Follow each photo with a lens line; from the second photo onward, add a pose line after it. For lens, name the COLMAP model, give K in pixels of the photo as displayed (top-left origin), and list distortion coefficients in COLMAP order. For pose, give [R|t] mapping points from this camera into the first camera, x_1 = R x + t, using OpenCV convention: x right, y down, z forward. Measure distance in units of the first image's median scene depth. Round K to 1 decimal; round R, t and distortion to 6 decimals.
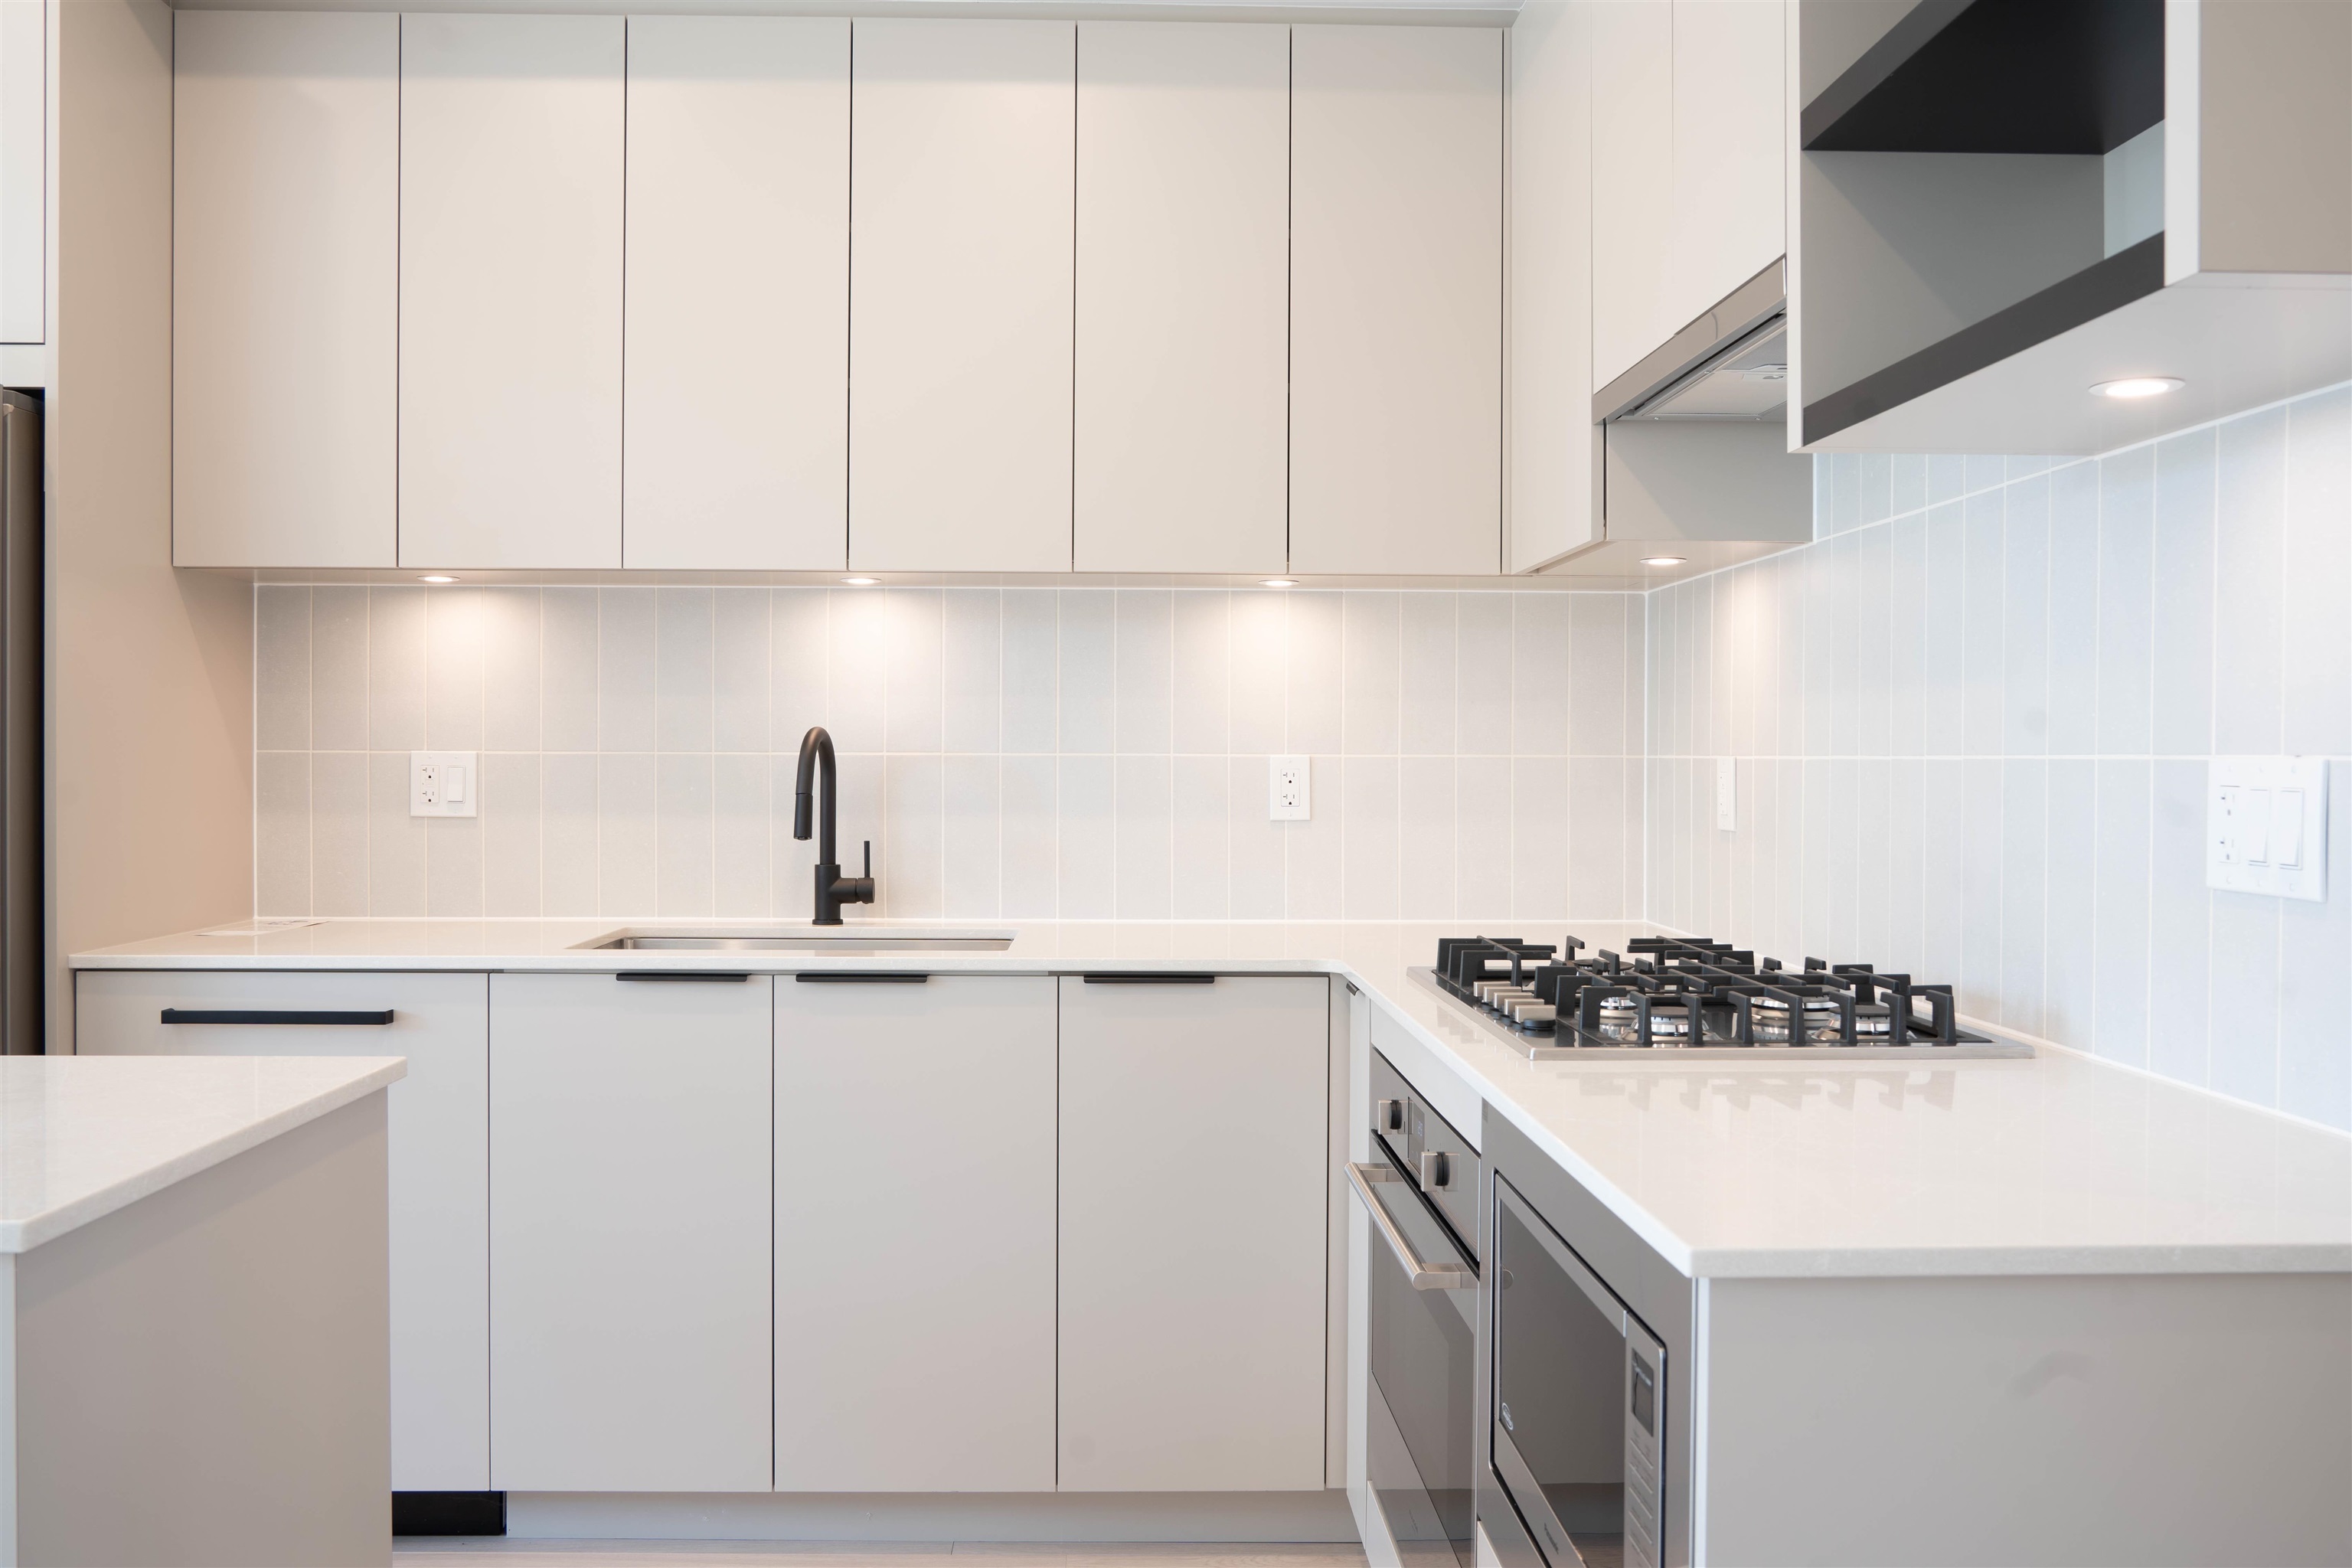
lens RADIAL K [[1955.2, 0, 1175.3], [0, 1955.2, 776.3], [0, 0, 1]] dist [-0.057238, 0.058062]
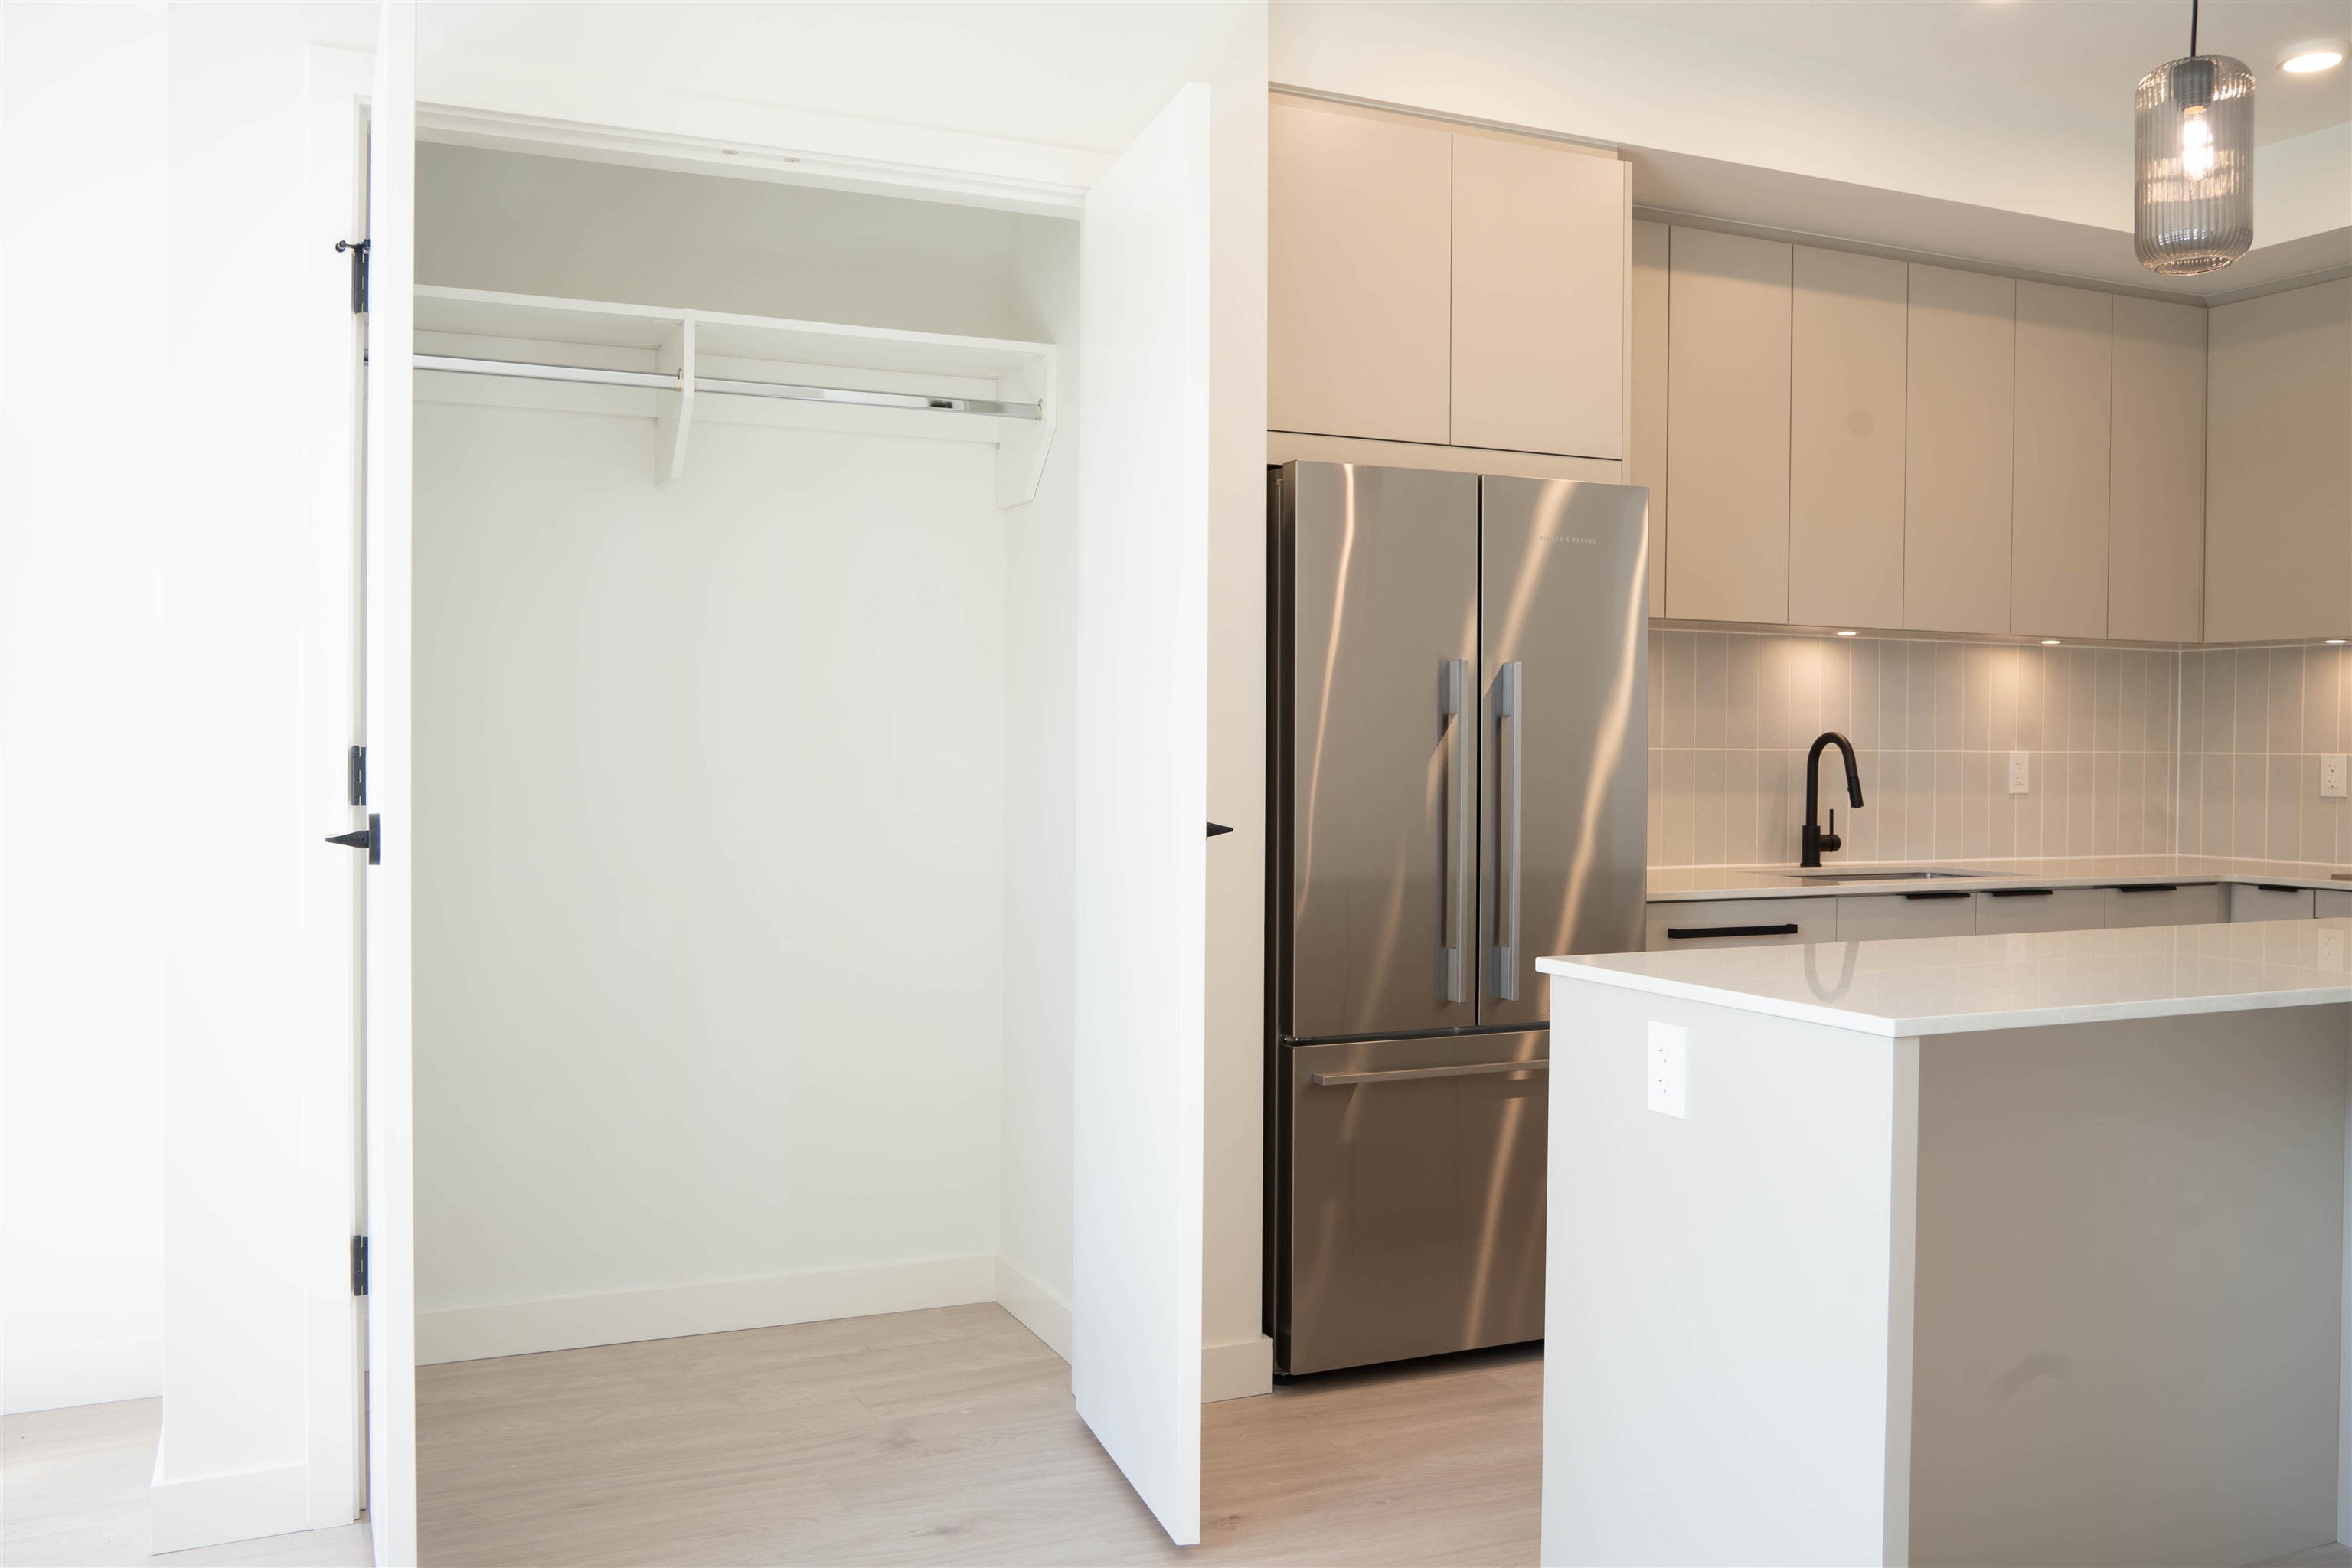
lens RADIAL K [[1935.0, 0, 1175.1], [0, 1935.0, 774.7], [0, 0, 1]] dist [-0.054524, 0.052495]
pose [[0.922634, -0.002260, 0.385670, -1.264300], [-0.000700, 0.999971, 0.007533, -0.003708], [-0.385676, -0.007220, 0.922606, -0.157831]]
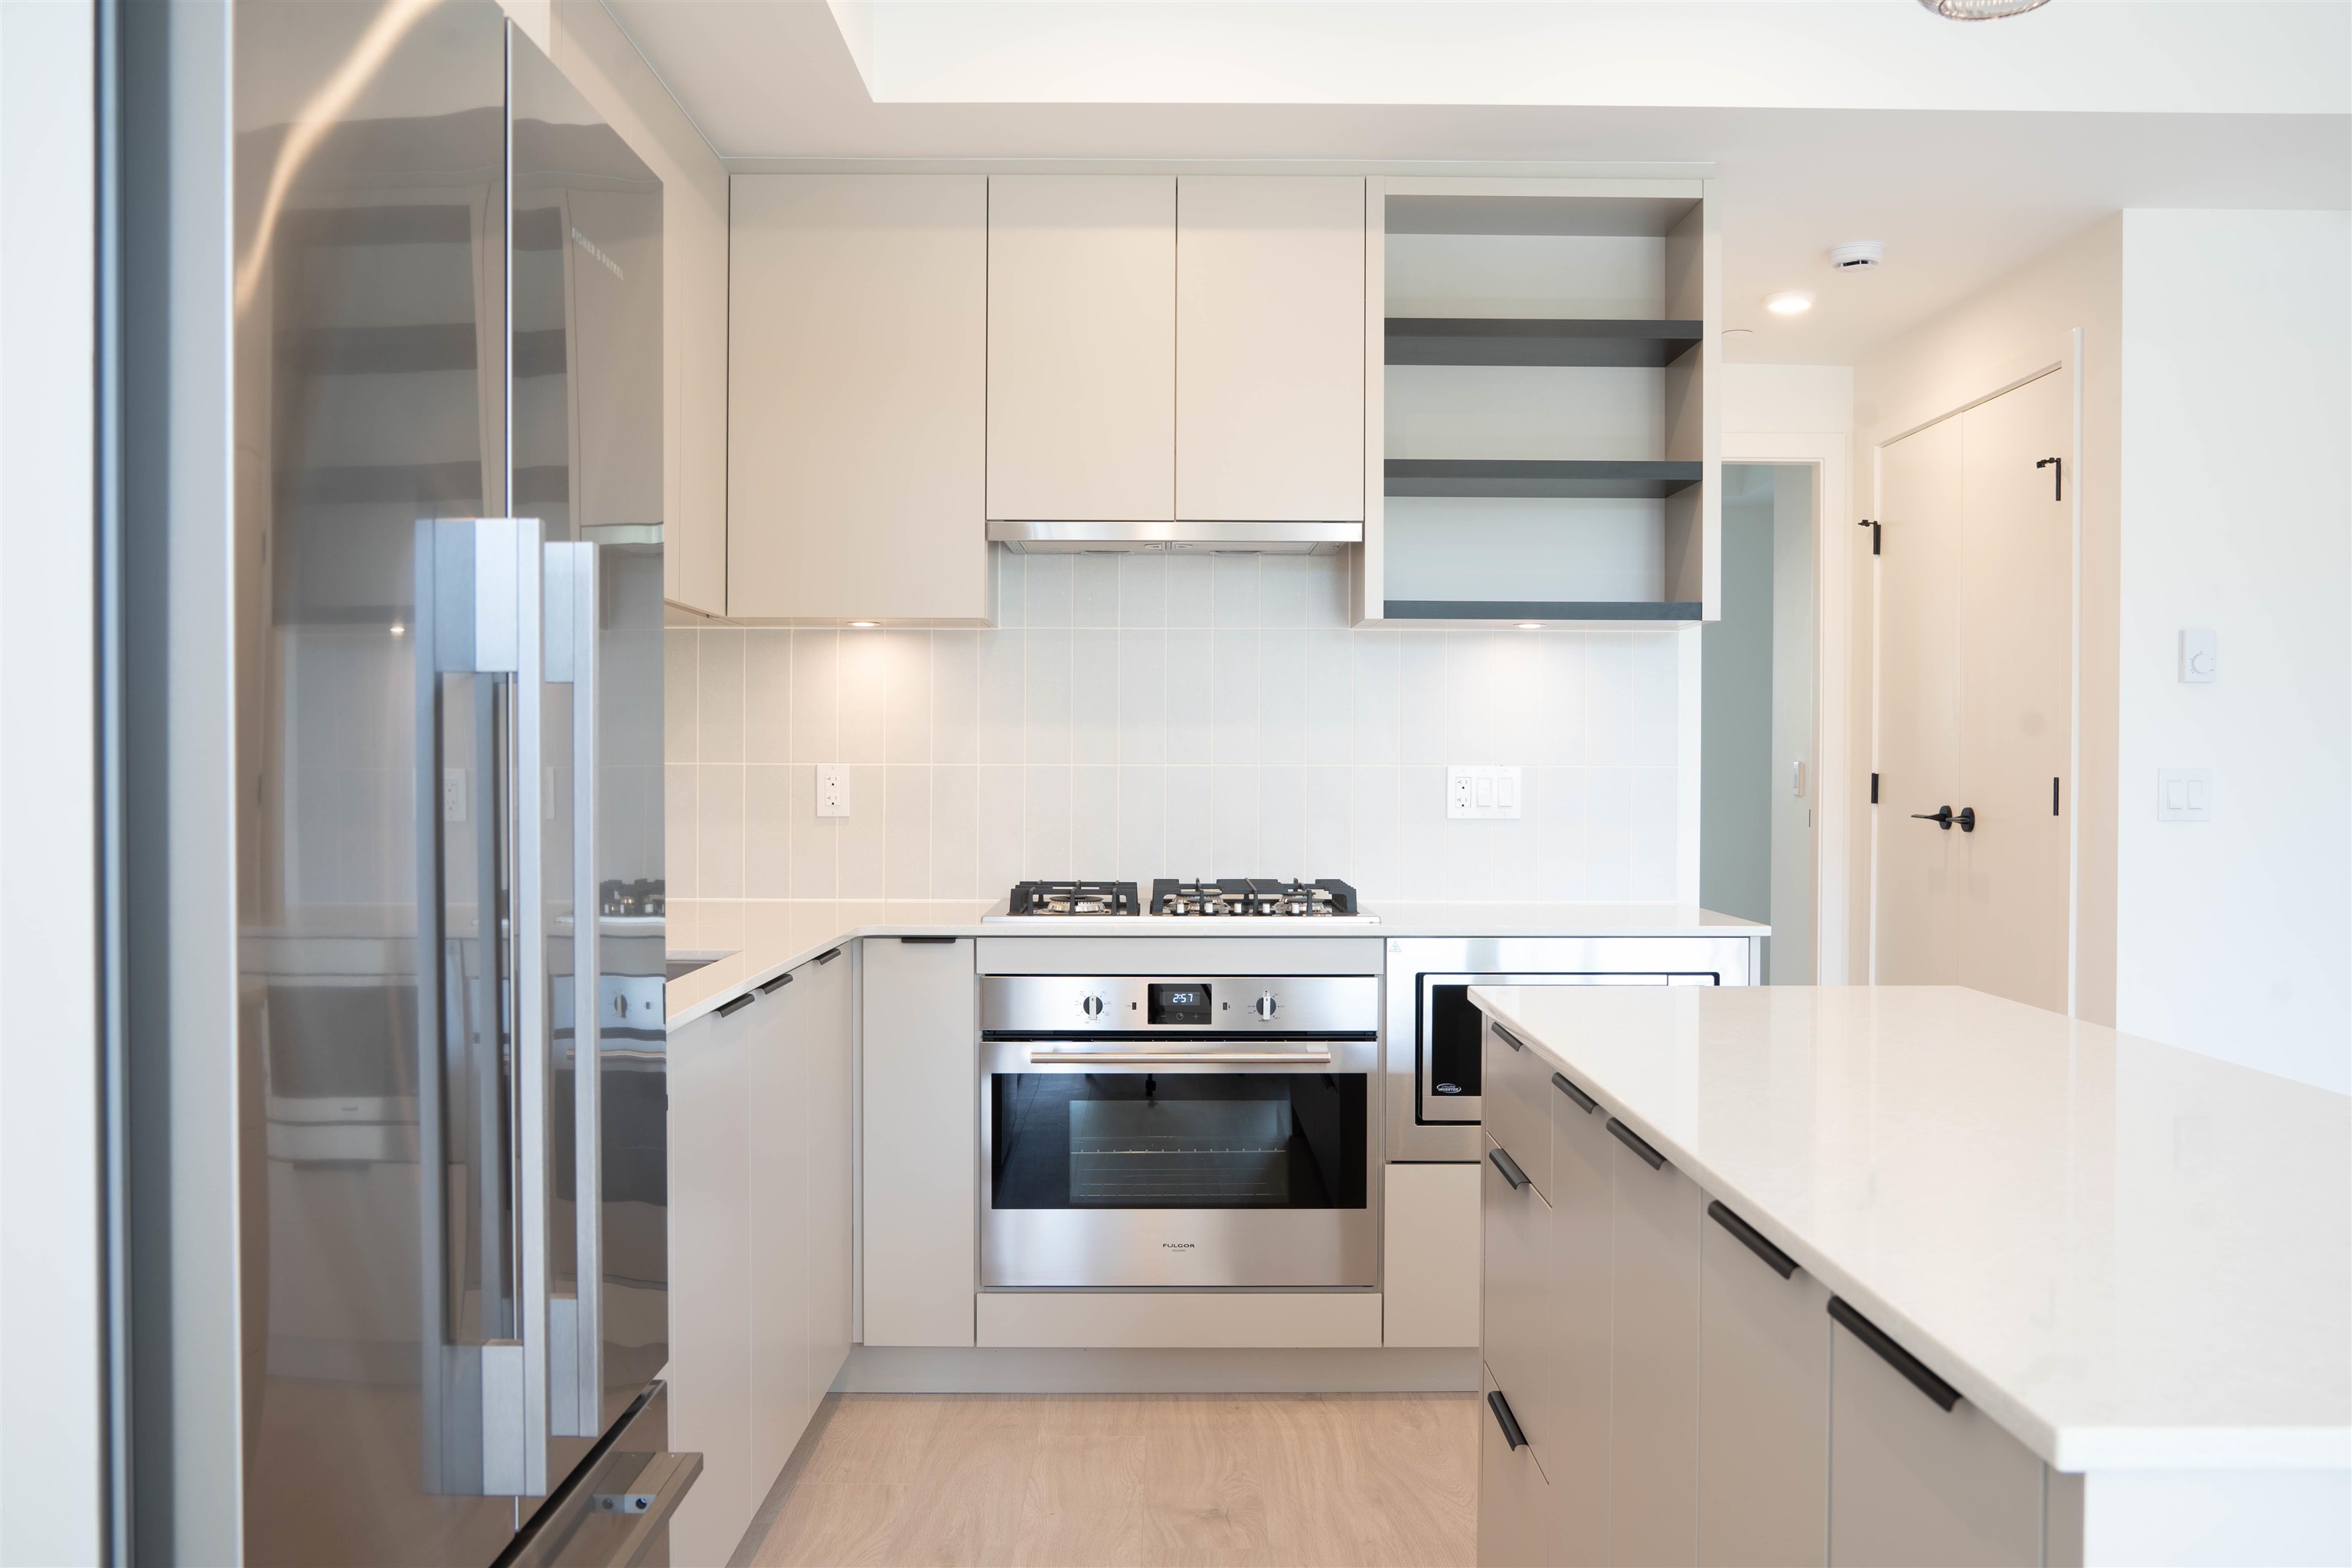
lens RADIAL K [[1955.2, 0, 1175.3], [0, 1955.2, 776.3], [0, 0, 1]] dist [-0.057238, 0.058062]
pose [[0.030191, -0.010234, 0.999492, -1.064071], [0.006999, 0.999925, 0.010027, -0.012928], [-0.999520, 0.006693, 0.030261, 0.685557]]
